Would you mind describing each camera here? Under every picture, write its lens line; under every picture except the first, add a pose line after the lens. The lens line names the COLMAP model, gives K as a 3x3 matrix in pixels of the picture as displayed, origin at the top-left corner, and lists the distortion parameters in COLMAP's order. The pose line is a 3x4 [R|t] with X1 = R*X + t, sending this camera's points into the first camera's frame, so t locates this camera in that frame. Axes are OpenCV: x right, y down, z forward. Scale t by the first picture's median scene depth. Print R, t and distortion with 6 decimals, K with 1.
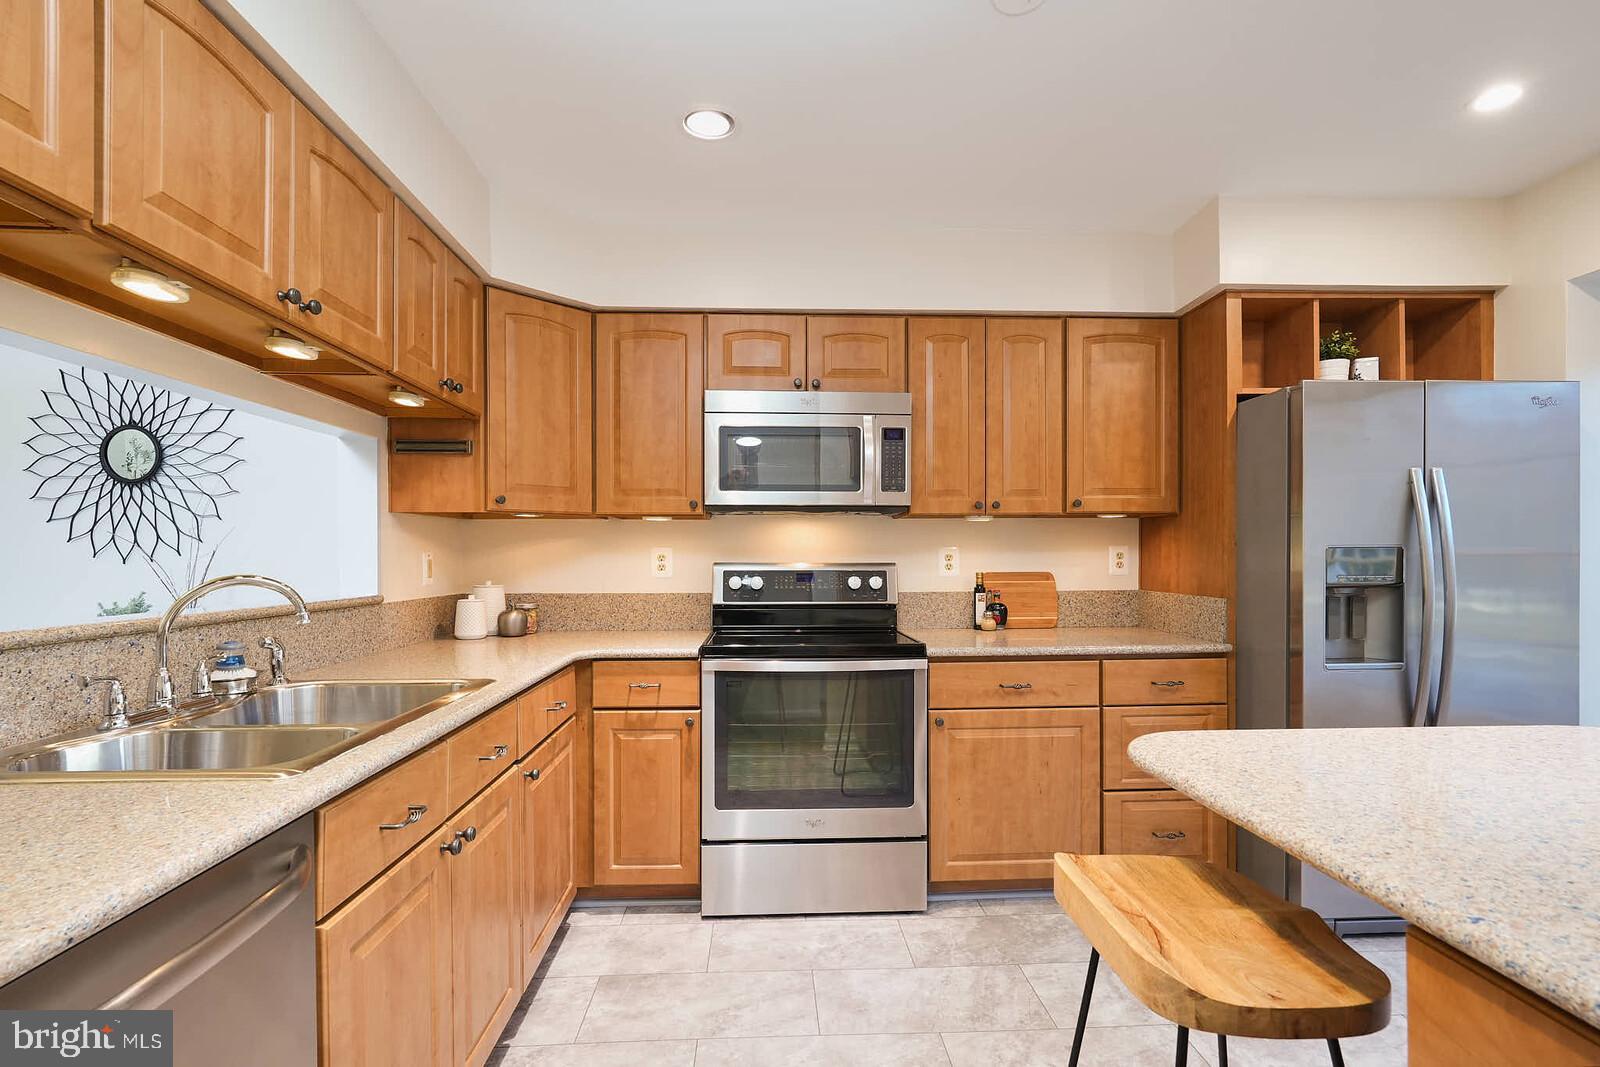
lens RADIAL K [[761.7, 0, 798.3], [0, 761.7, 561.3], [0, 0, 1]] dist [-0.000623, 0.000381]
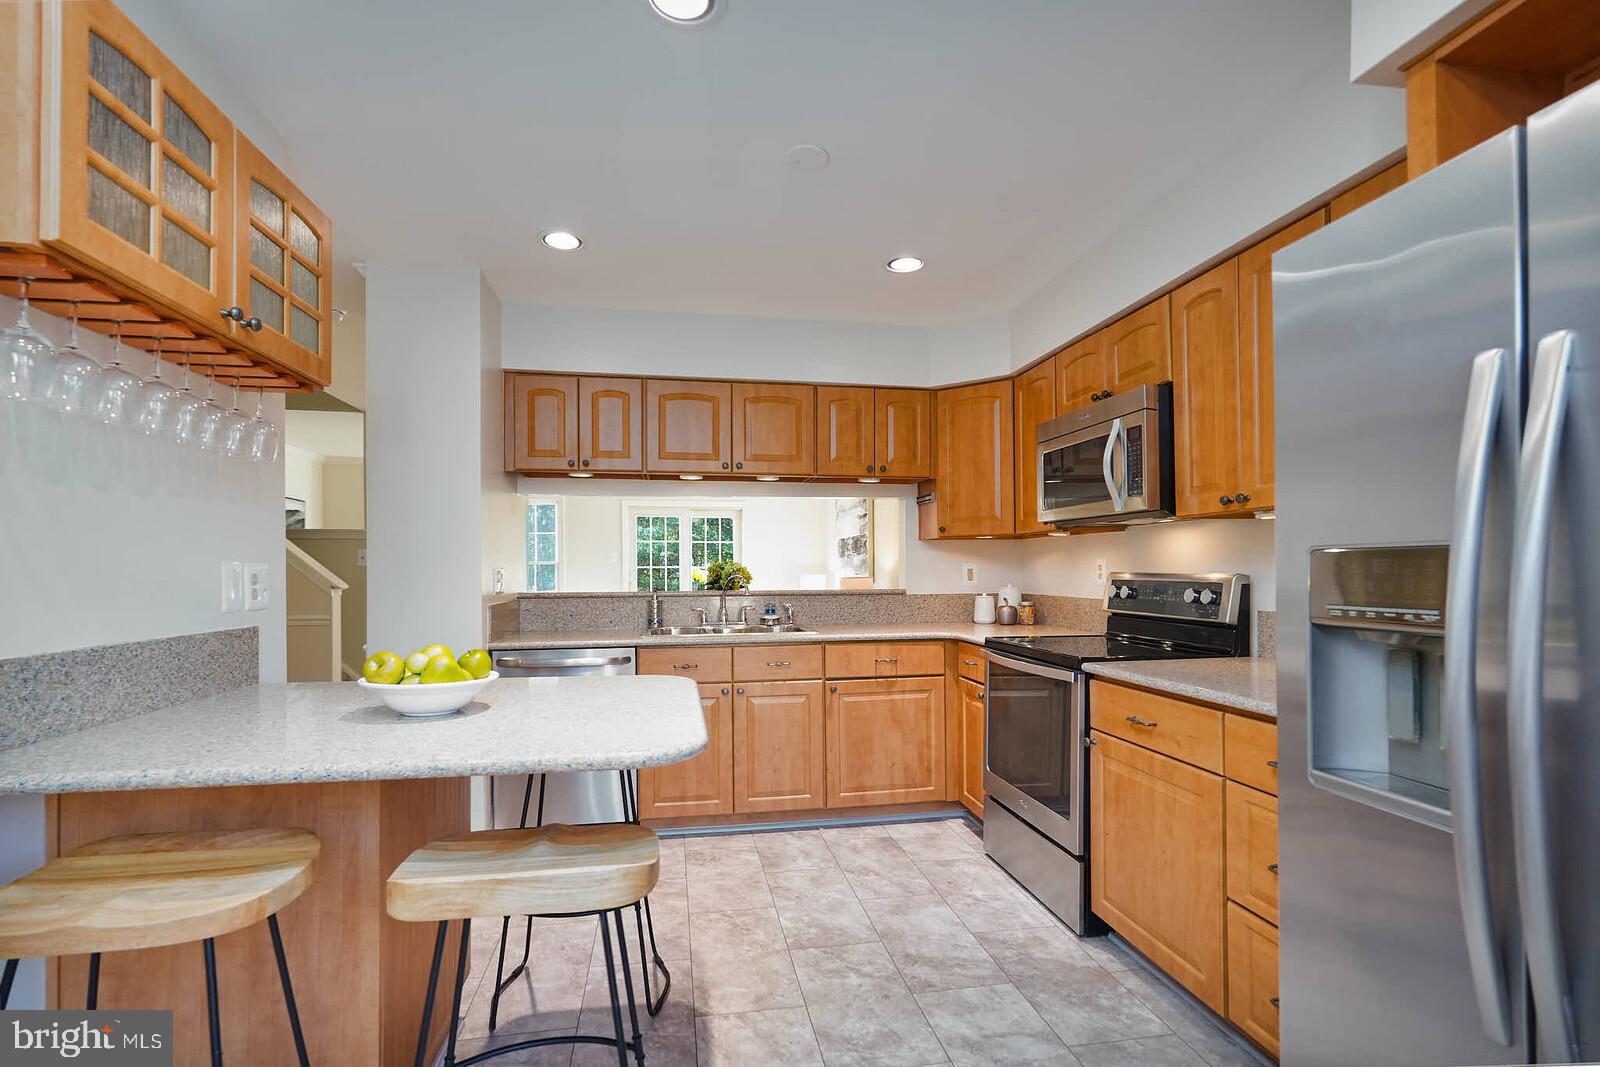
lens RADIAL K [[761.7, 0, 798.3], [0, 761.7, 561.3], [0, 0, 1]] dist [-0.000623, 0.000381]
pose [[0.121717, -0.006117, -0.992546, 1.045016], [-0.002126, 0.999977, -0.006423, -0.006138], [0.992563, 0.002892, 0.121702, 0.512140]]
